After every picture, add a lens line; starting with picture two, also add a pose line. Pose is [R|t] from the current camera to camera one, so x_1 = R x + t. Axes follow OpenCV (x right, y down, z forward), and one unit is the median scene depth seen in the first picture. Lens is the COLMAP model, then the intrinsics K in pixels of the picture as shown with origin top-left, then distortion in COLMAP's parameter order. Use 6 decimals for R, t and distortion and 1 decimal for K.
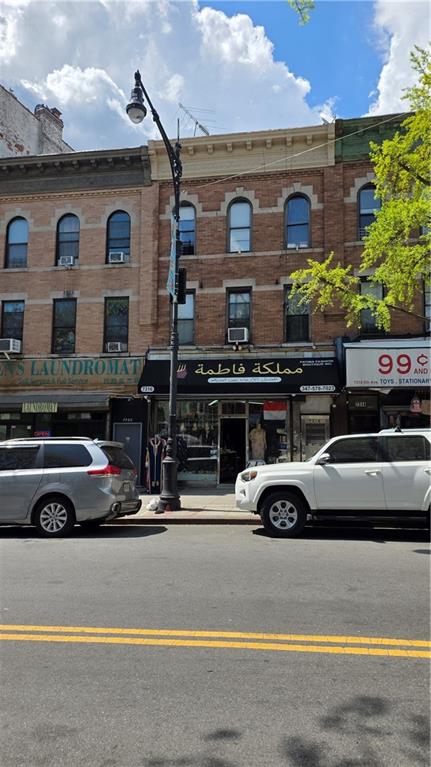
lens RADIAL K [[522.2, 0, 231.0], [0, 522.2, 386.5], [0, 0, 1]] dist [0.065045, -0.055992]
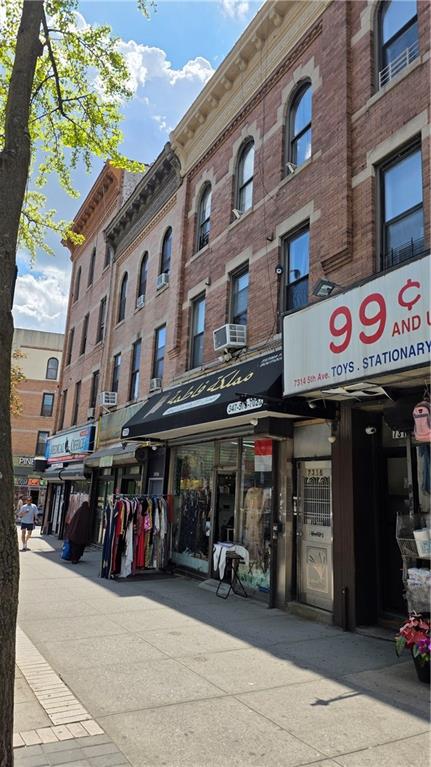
lens RADIAL K [[521.2, 0, 214.2], [0, 521.2, 378.2], [0, 0, 1]] dist [0.065380, -0.061048]
pose [[0.601732, -0.153799, -0.783750, 0.553106], [0.040489, 0.985897, -0.162382, 0.058650], [0.797671, 0.065977, 0.599473, 0.674757]]
